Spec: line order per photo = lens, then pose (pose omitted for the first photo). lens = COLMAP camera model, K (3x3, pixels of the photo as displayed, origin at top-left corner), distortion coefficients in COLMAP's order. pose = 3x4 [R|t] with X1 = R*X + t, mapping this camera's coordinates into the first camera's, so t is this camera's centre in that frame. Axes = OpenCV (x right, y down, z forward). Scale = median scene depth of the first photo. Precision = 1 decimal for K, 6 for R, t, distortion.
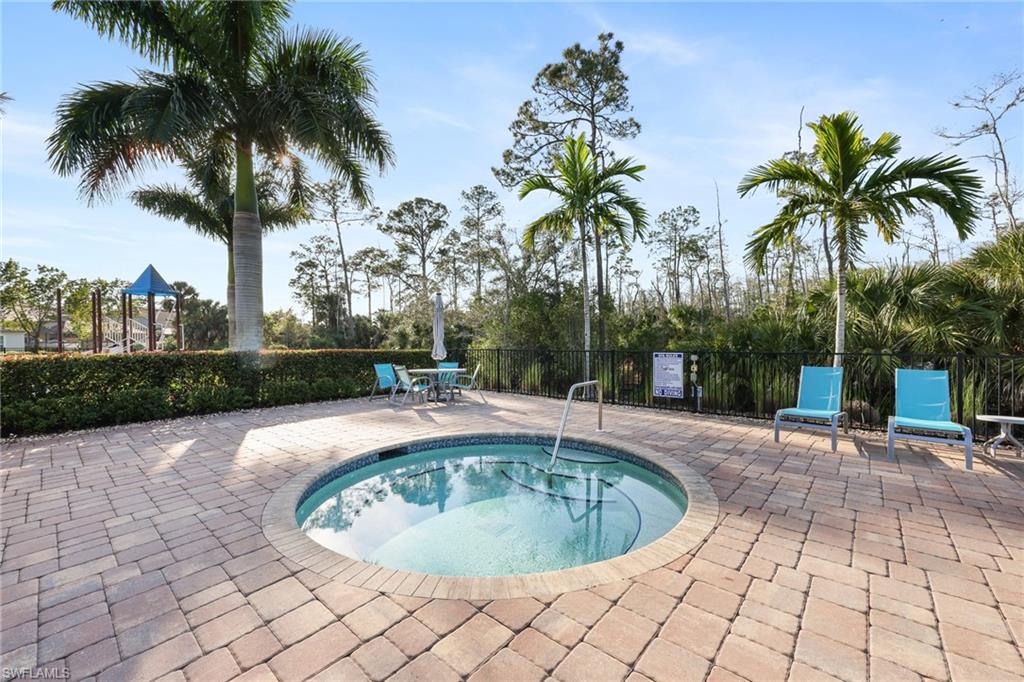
lens RADIAL K [[413.0, 0, 508.8], [0, 413.0, 335.3], [0, 0, 1]] dist [-0.007453, 0.001445]
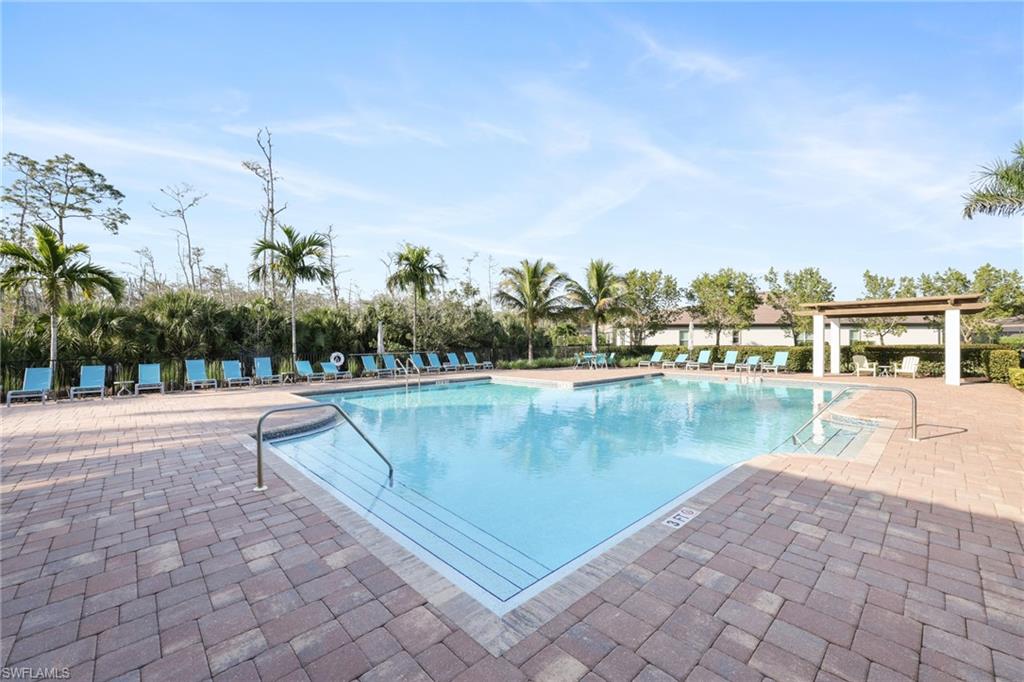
lens RADIAL K [[413.0, 0, 508.8], [0, 413.0, 338.7], [0, 0, 1]] dist [-0.007453, 0.001445]
pose [[0.099498, 0.003971, 0.995030, -0.614429], [0.014008, 0.999887, -0.005391, -0.003796], [-0.994939, 0.014474, 0.099431, -0.915101]]
